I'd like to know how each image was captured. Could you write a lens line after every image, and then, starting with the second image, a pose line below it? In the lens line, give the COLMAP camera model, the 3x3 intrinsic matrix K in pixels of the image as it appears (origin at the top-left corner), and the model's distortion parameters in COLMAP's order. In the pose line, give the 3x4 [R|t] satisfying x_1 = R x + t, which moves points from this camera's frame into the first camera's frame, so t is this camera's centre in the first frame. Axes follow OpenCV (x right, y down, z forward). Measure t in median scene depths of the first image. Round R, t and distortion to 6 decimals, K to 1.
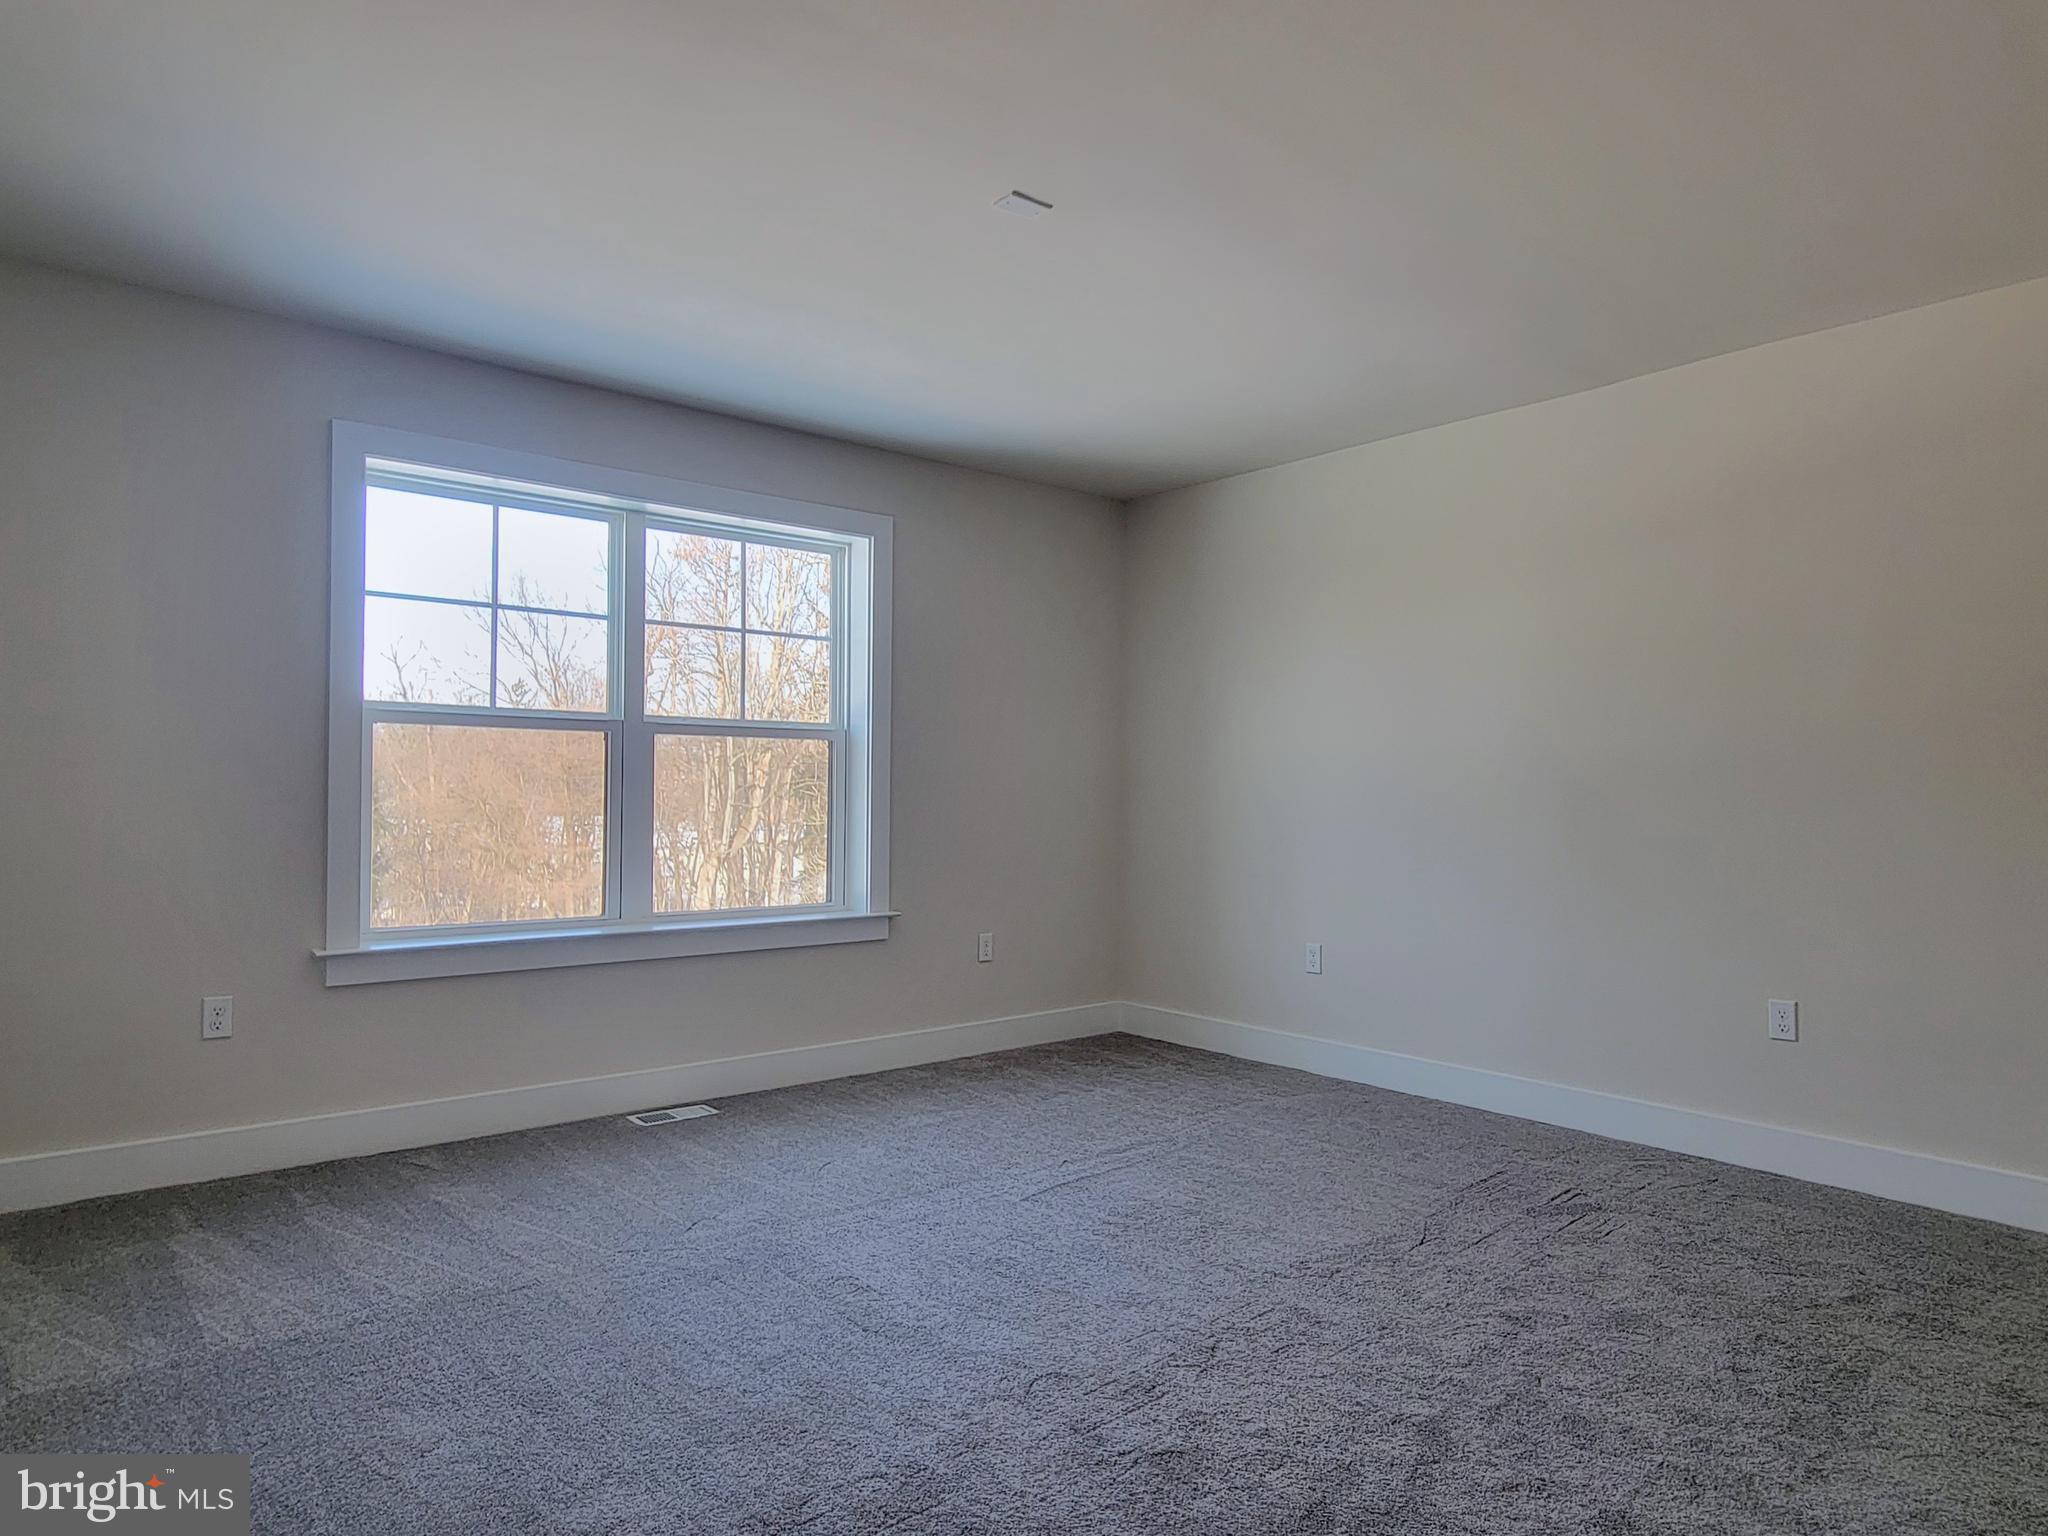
lens RADIAL K [[1248.6, 0, 1024.7], [0, 1248.6, 785.1], [0, 0, 1]] dist [0.000039, -0.010591]
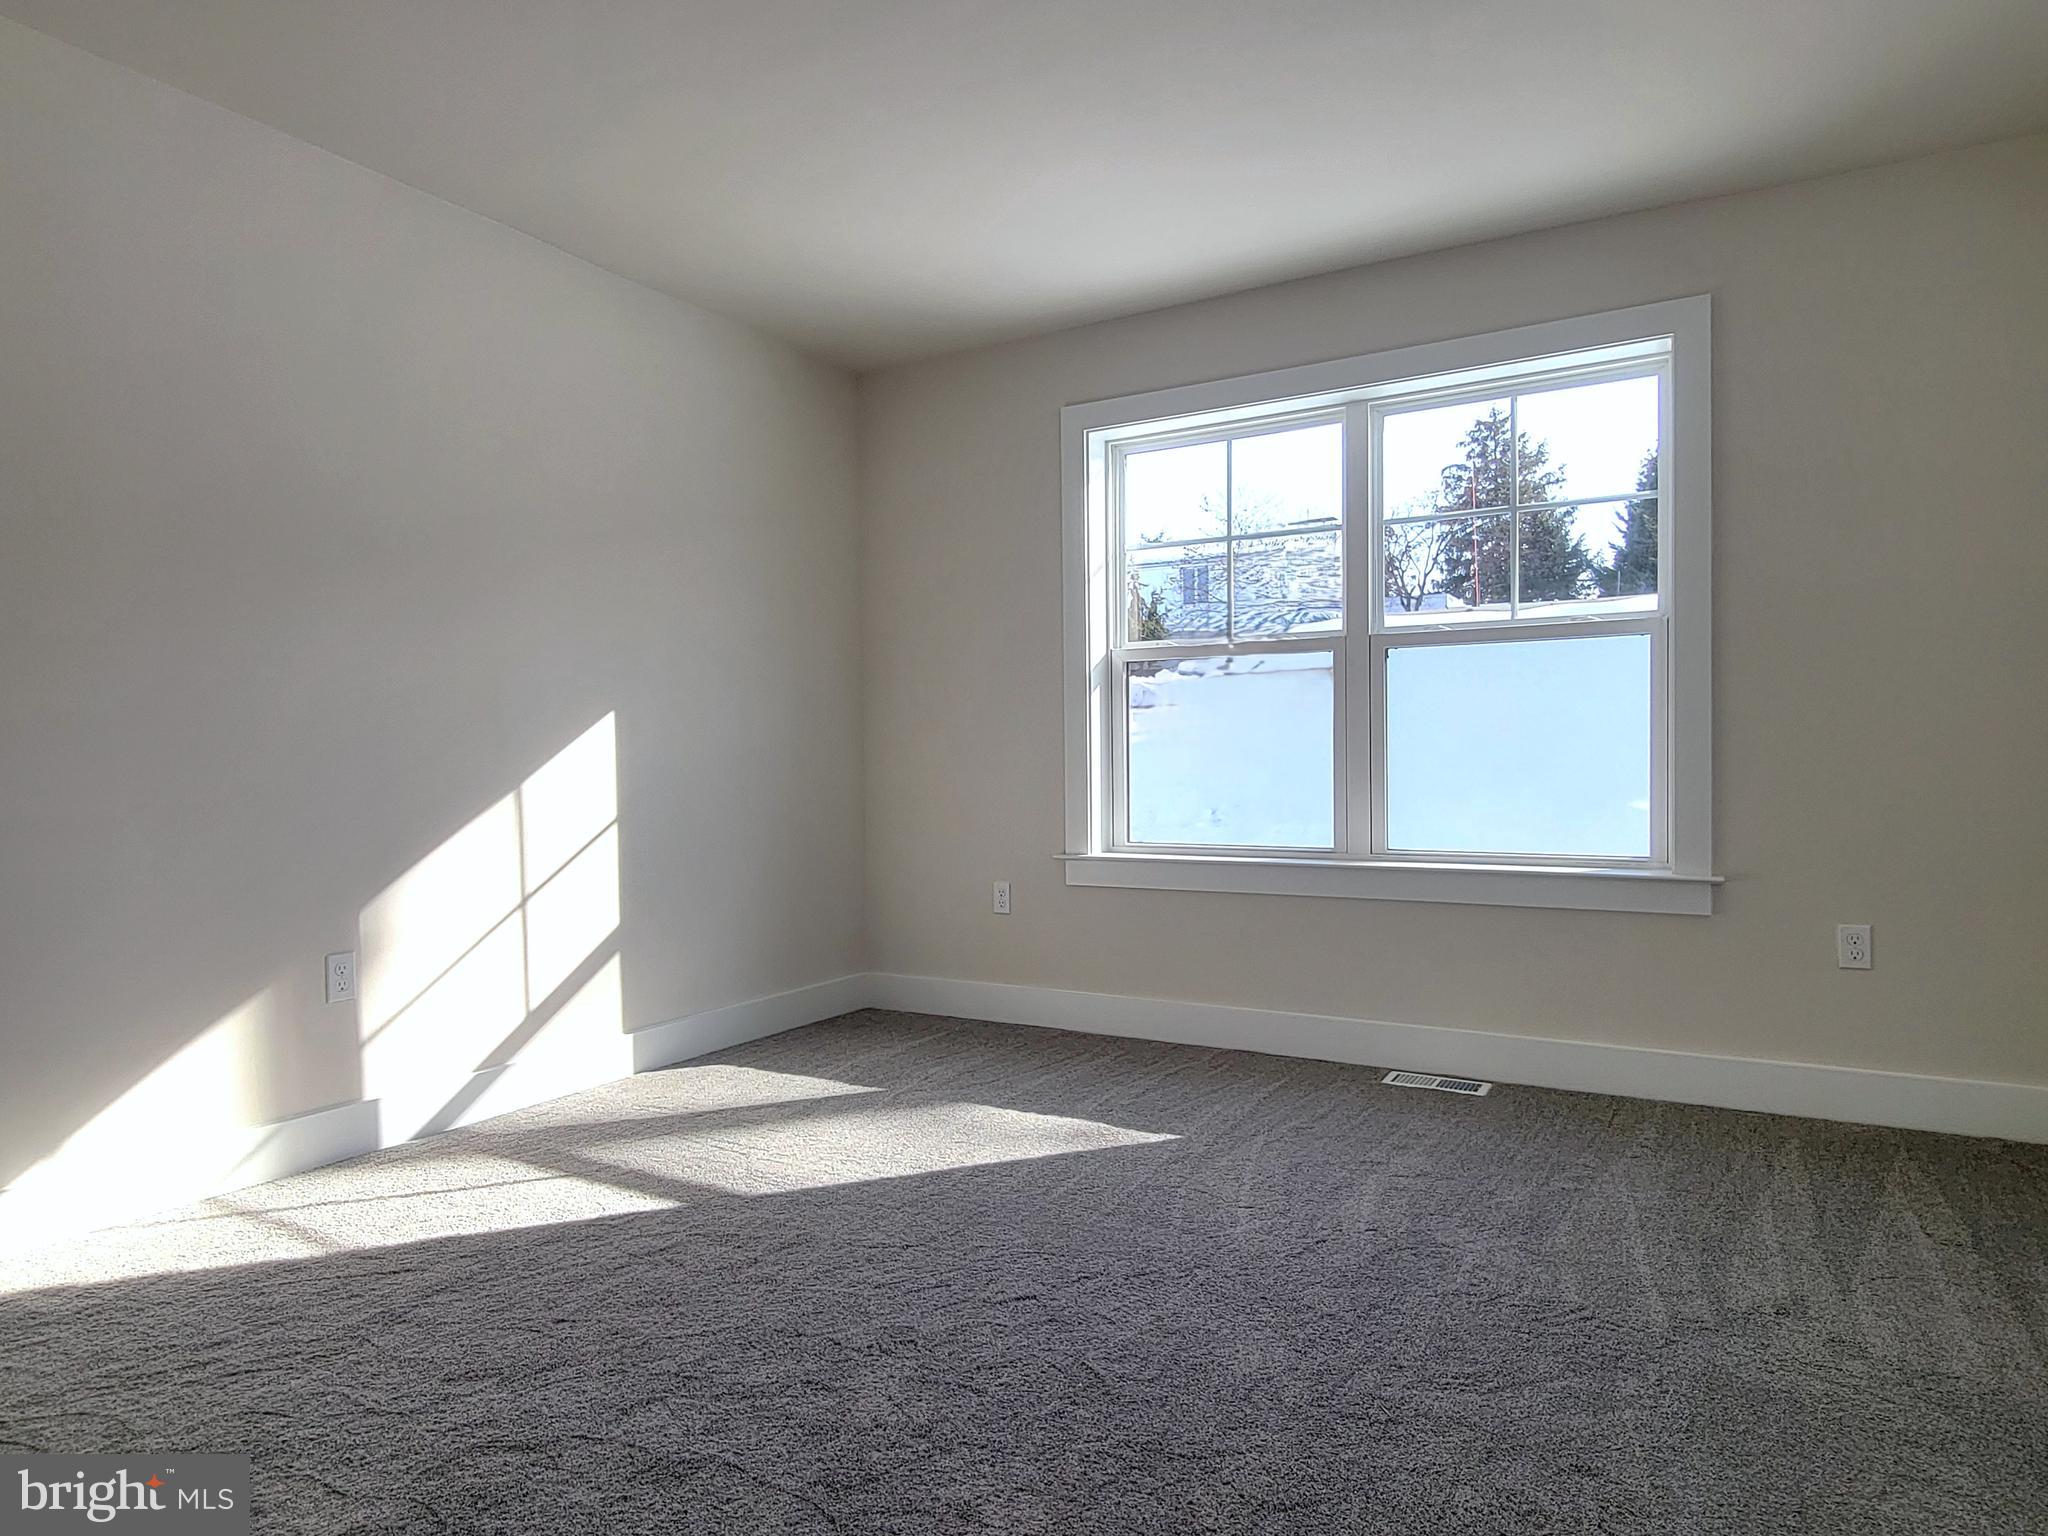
lens RADIAL K [[1248.6, 0, 1024.7], [0, 1248.6, 785.1], [0, 0, 1]] dist [0.000039, -0.010591]
pose [[0.315229, 0.011567, -0.948945, 0.472836], [0.022949, 0.999540, 0.019807, 0.033124], [0.948738, -0.028021, 0.314818, 0.480827]]
